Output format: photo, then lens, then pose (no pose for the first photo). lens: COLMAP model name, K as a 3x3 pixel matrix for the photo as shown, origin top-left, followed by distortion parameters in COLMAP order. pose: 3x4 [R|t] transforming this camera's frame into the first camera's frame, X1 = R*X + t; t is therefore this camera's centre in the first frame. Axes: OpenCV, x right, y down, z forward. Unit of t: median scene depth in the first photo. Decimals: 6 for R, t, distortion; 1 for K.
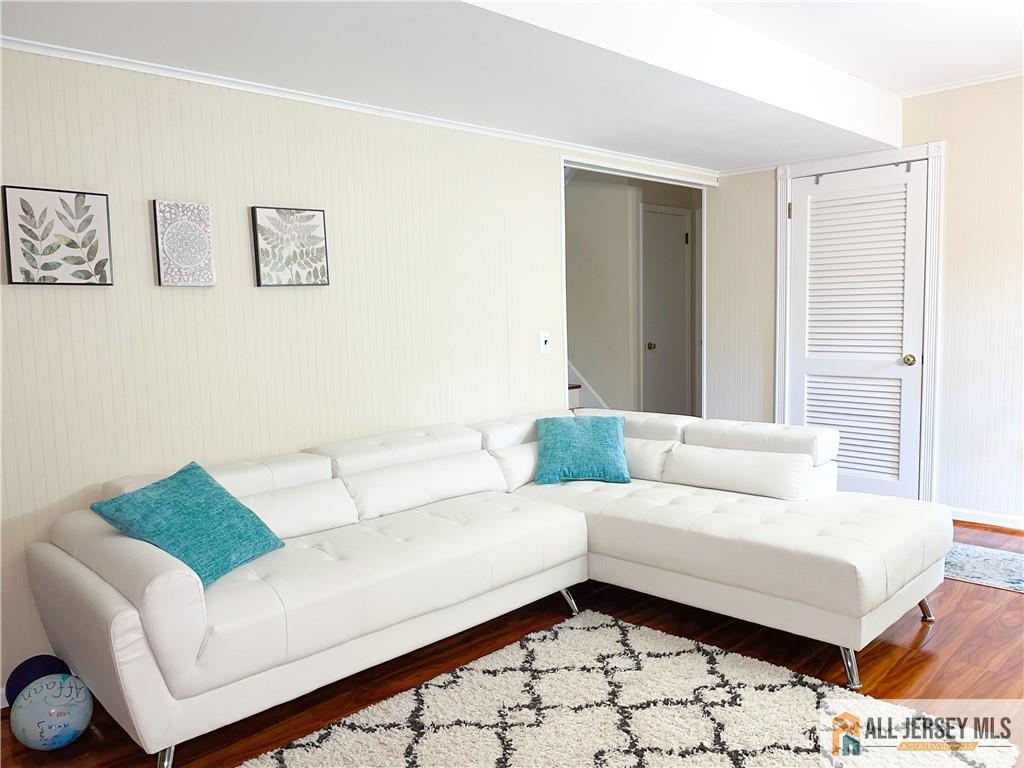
lens RADIAL K [[790.2, 0, 512.7], [0, 790.2, 385.4], [0, 0, 1]] dist [-0.006146, -0.002821]
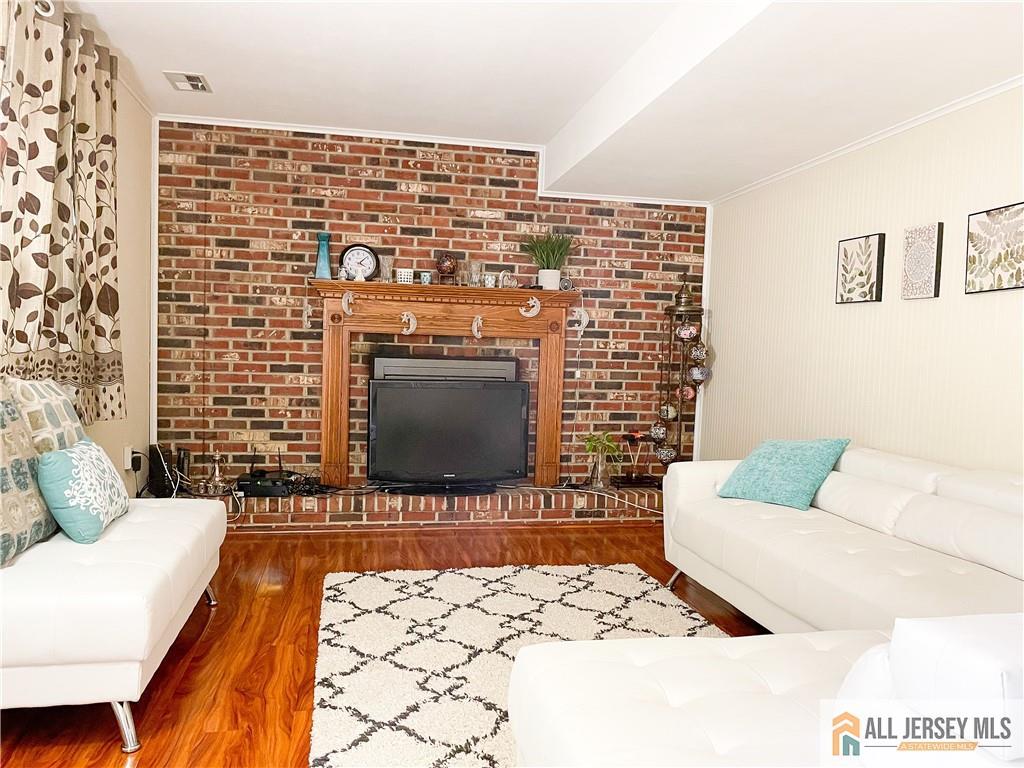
lens RADIAL K [[790.2, 0, 512.1], [0, 790.2, 384.9], [0, 0, 1]] dist [-0.006146, -0.002821]
pose [[-0.542747, 0.051827, -0.838295, 0.967614], [-0.087136, 0.989234, 0.117574, -0.093111], [0.835364, 0.136859, -0.532388, 1.248313]]
